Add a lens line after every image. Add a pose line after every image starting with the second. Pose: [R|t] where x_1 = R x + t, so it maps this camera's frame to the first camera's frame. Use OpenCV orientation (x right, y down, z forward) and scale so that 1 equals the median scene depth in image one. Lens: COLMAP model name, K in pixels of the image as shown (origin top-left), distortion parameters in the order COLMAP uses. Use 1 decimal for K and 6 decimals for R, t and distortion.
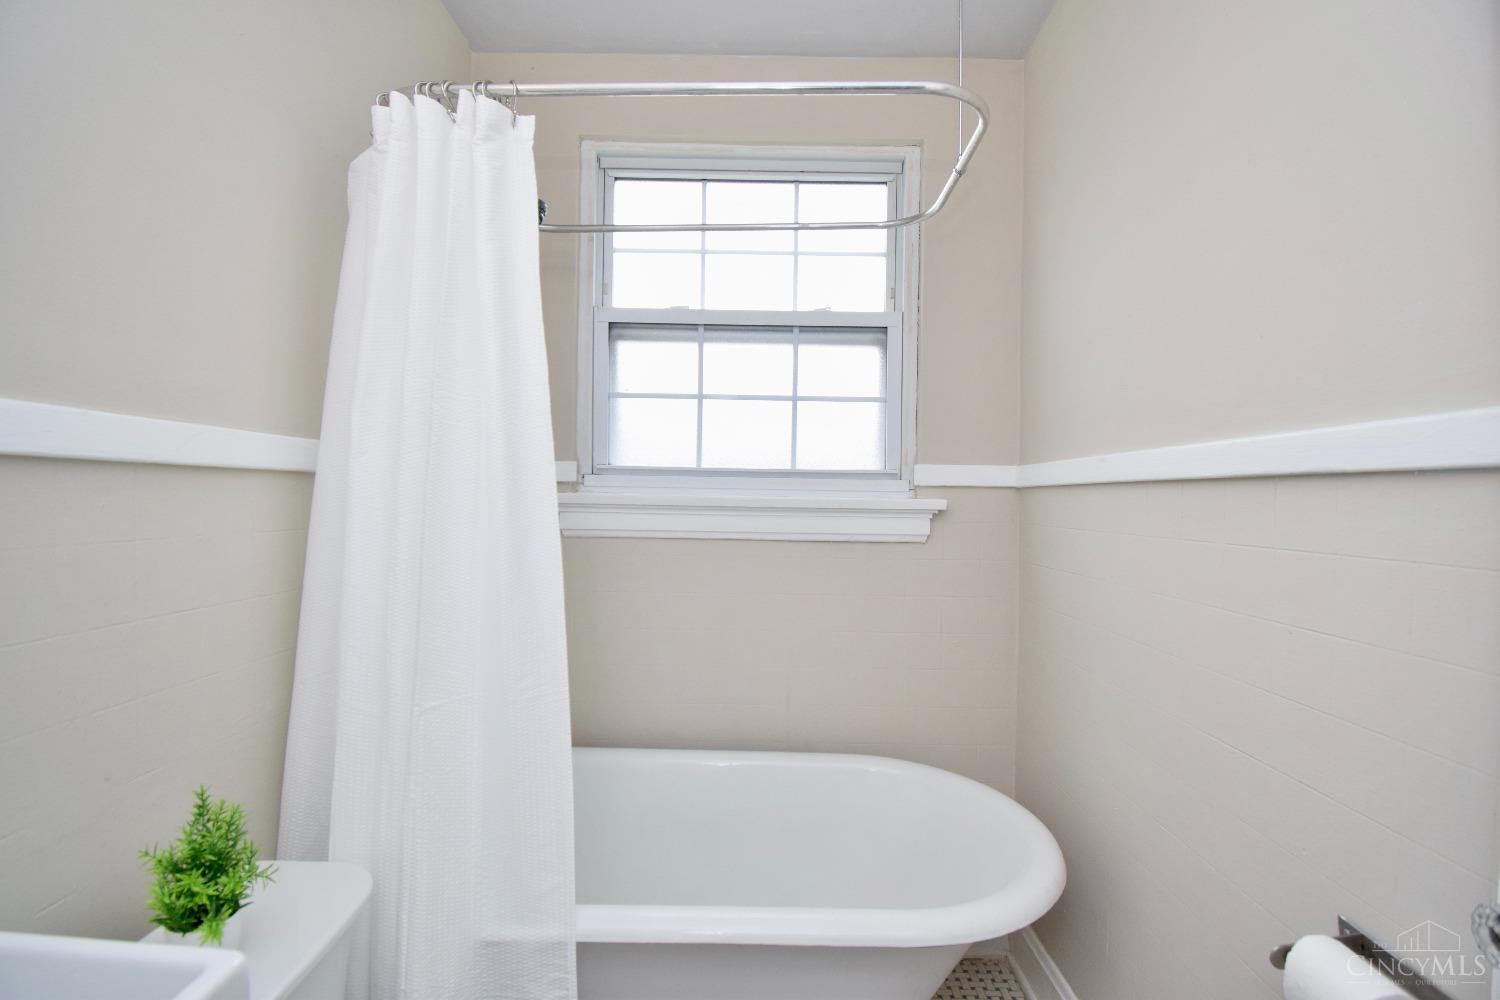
lens RADIAL K [[663.9, 0, 750.0], [0, 663.9, 500.0], [0, 0, 1]] dist [0.017755, -0.026762]
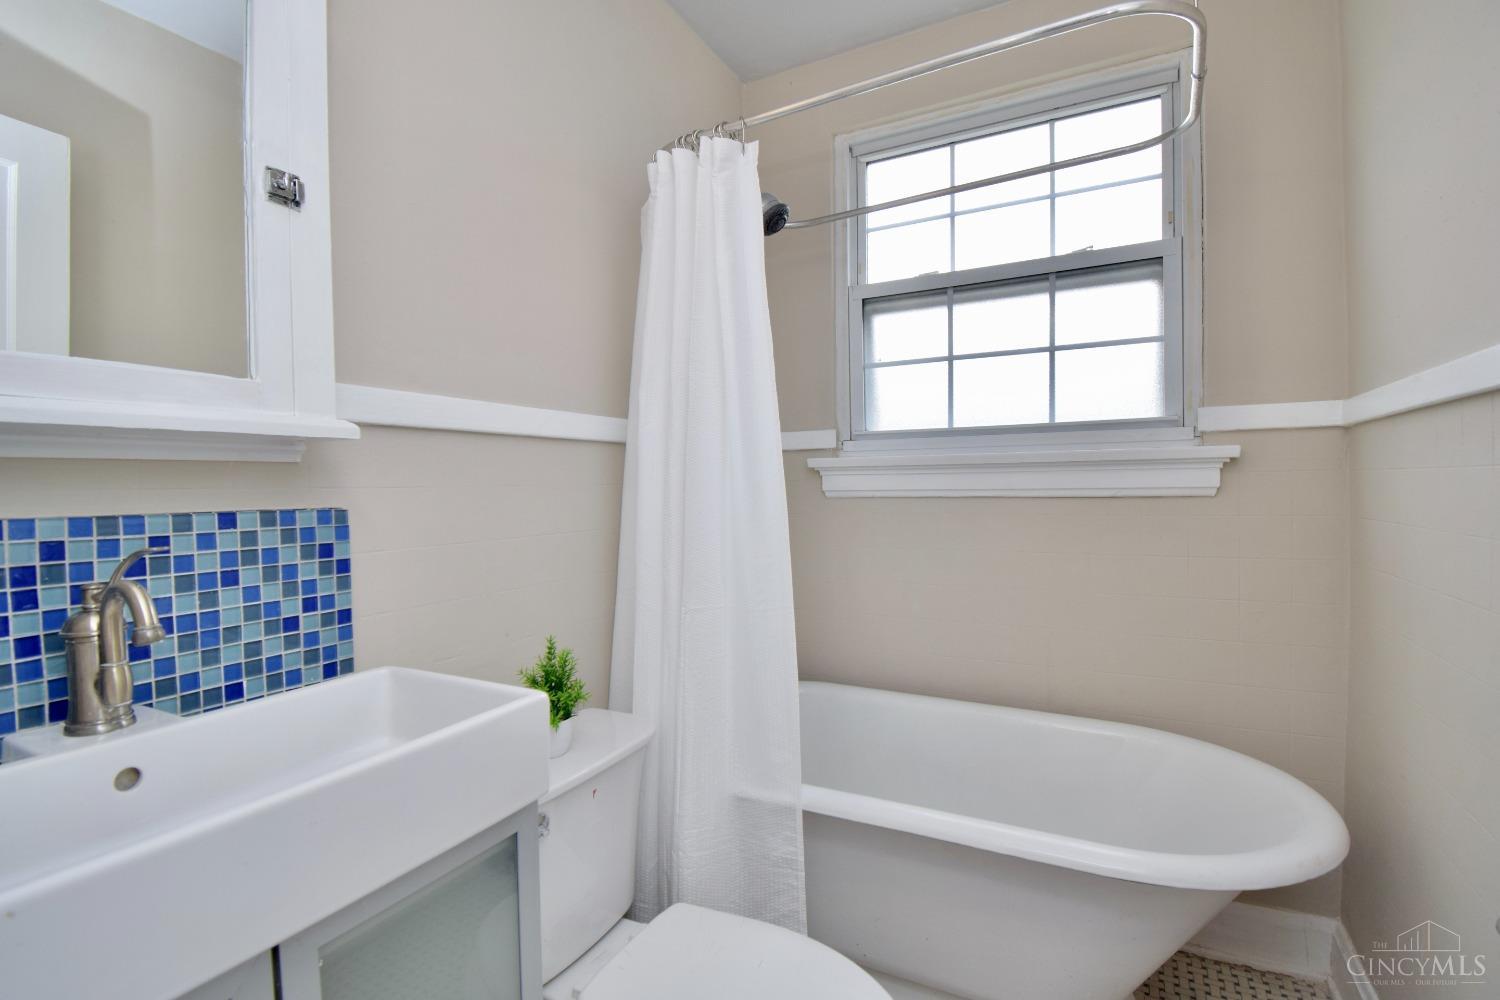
lens RADIAL K [[701.5, 0, 750.0], [0, 701.5, 500.0], [0, 0, 1]] dist [0.017996, -0.027500]
pose [[0.886693, -0.019791, -0.461936, 0.147531], [0.027214, 0.999585, 0.009411, 0.043592], [0.461558, -0.020916, 0.886863, -0.102680]]
